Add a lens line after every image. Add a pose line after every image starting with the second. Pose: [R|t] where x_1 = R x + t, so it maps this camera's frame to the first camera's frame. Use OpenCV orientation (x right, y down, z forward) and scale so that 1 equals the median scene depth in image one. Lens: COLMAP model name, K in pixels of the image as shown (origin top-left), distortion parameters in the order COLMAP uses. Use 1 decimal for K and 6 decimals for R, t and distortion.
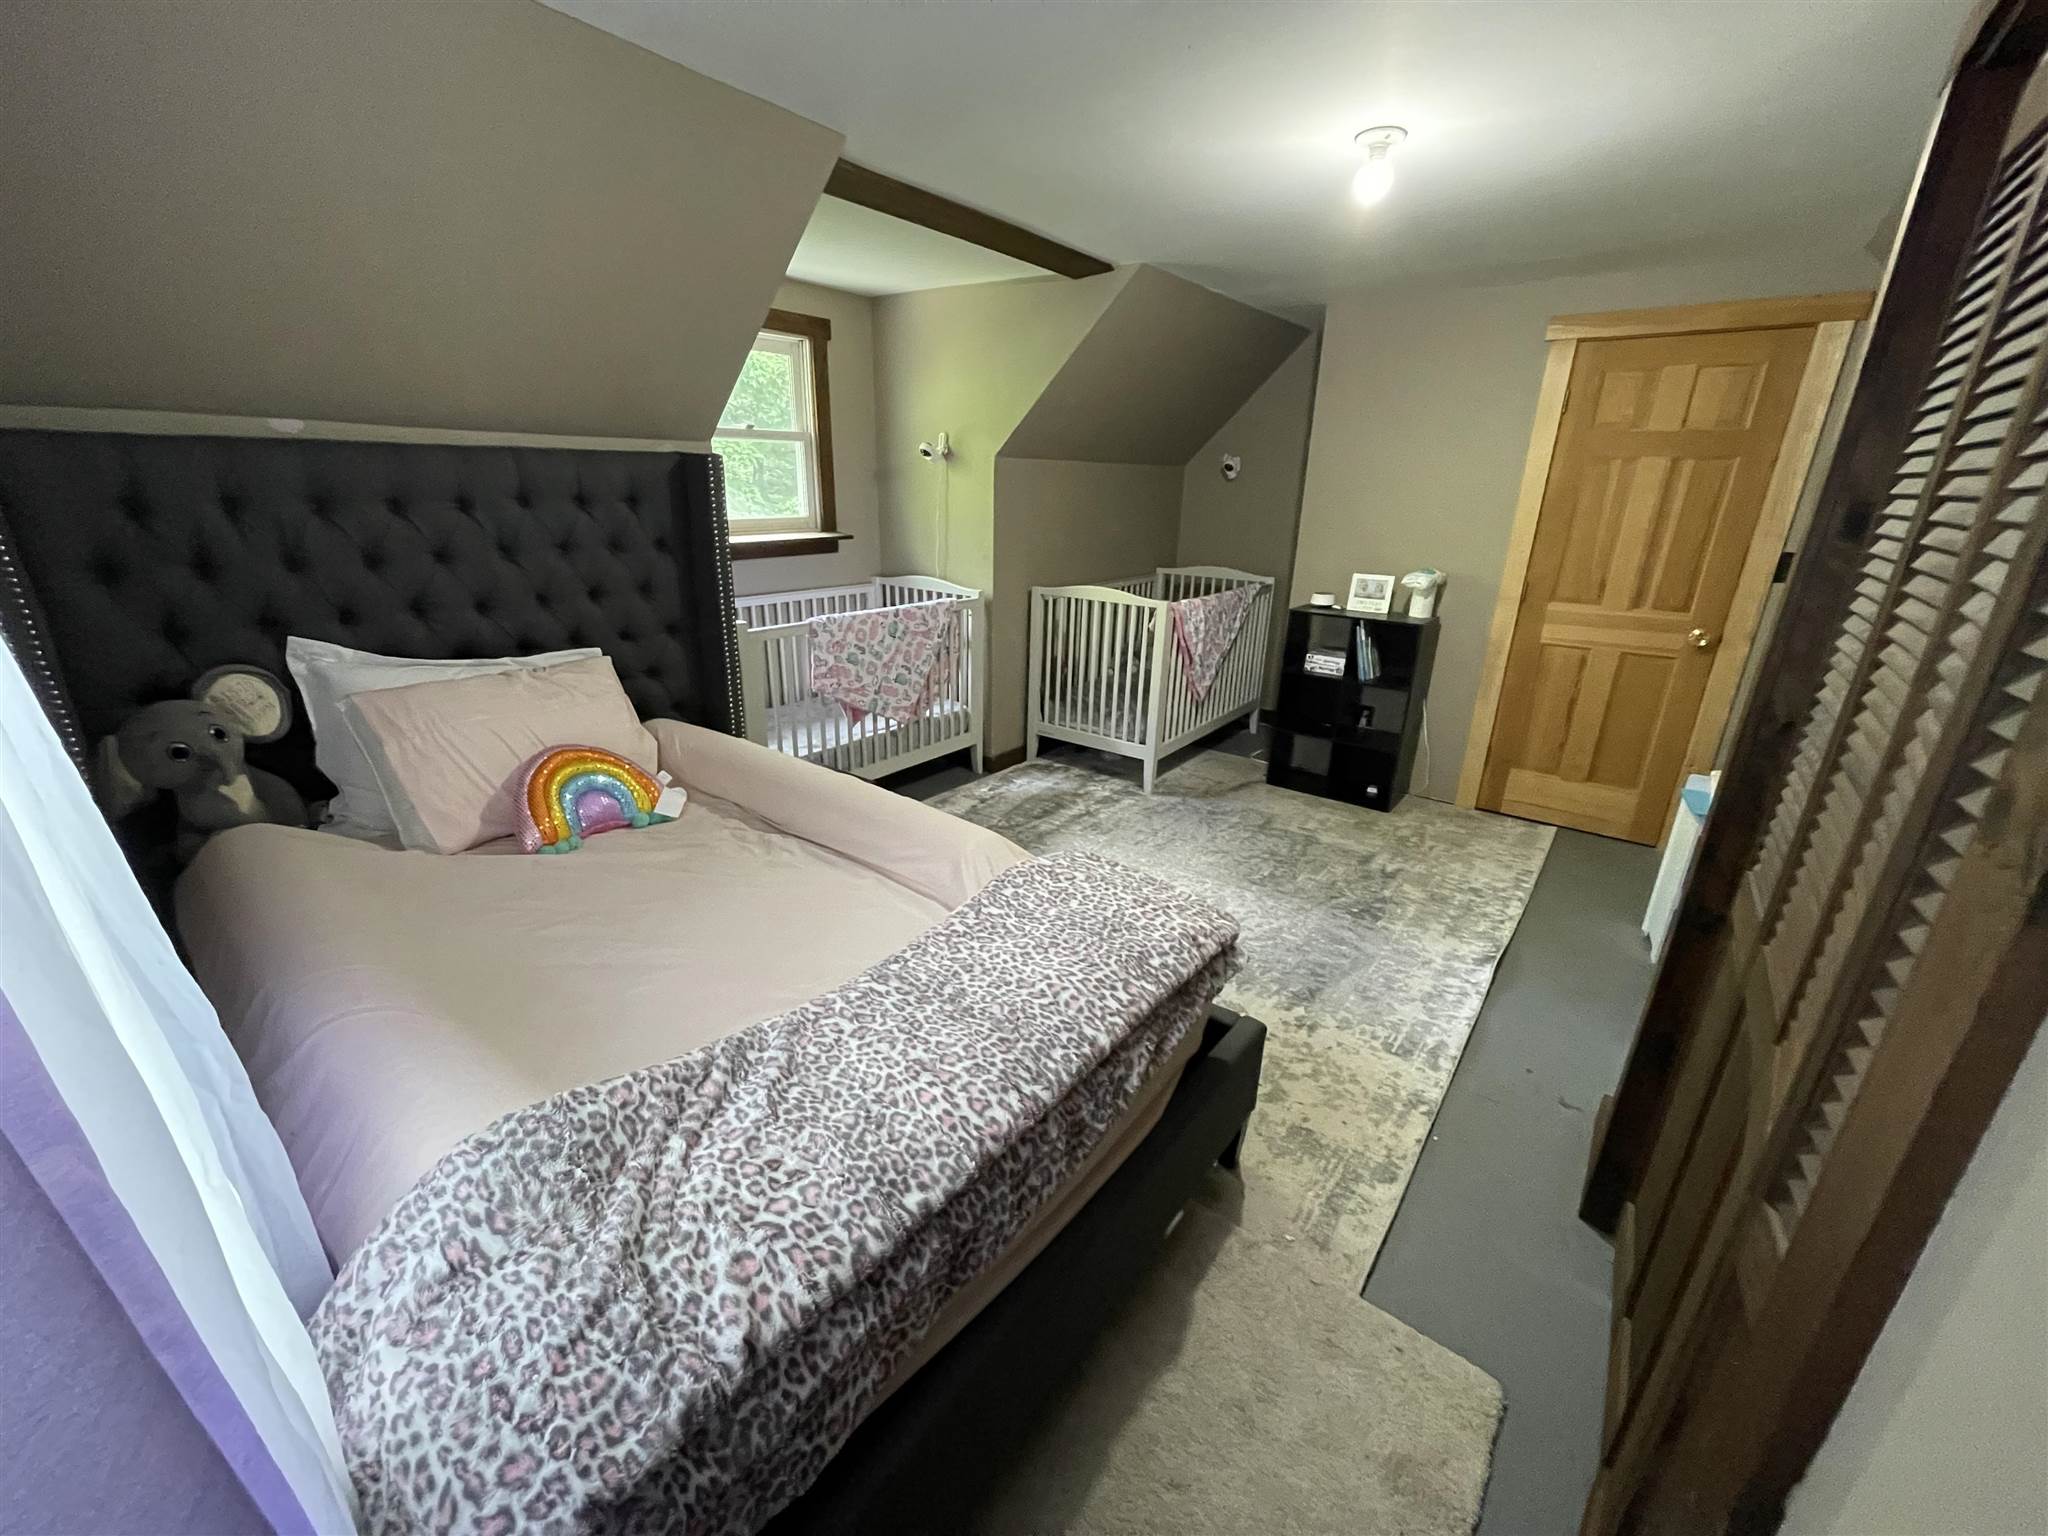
lens RADIAL K [[827.1, 0, 1014.6], [0, 827.1, 771.4], [0, 0, 1]] dist [0.007603, -0.000448]
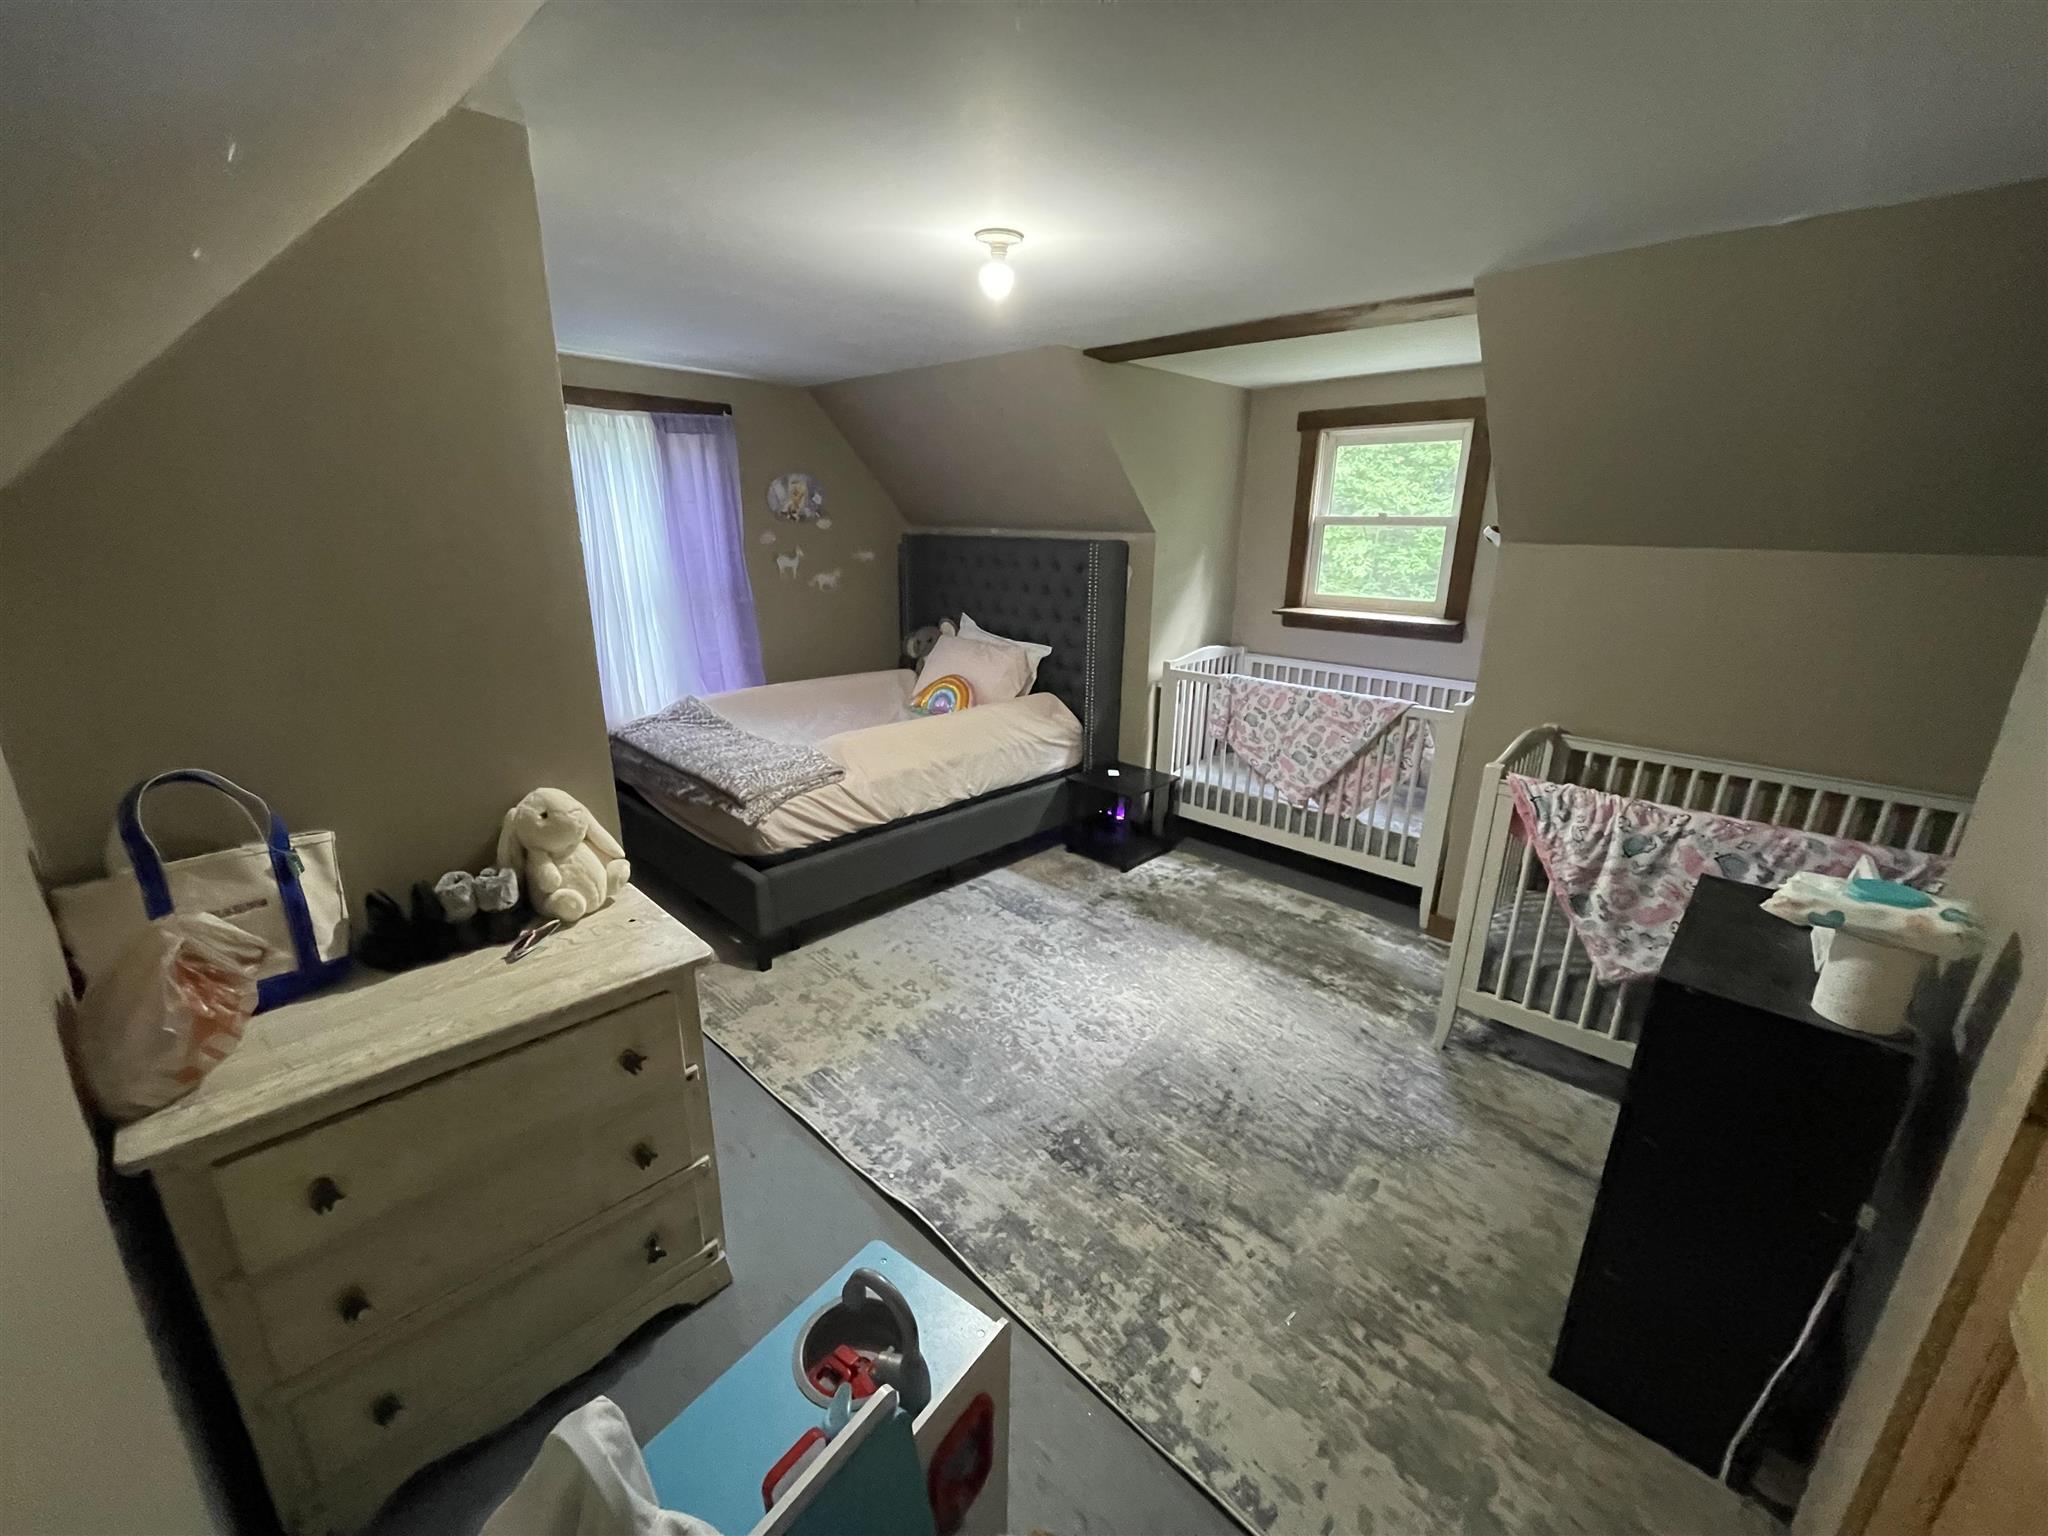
lens RADIAL K [[827.1, 0, 1014.6], [0, 827.1, 771.4], [0, 0, 1]] dist [0.007603, -0.000448]
pose [[-0.114525, 0.262038, -0.958238, 0.867584], [-0.353321, 0.890771, 0.285816, -0.262890], [0.928466, 0.371299, -0.009432, 0.701838]]
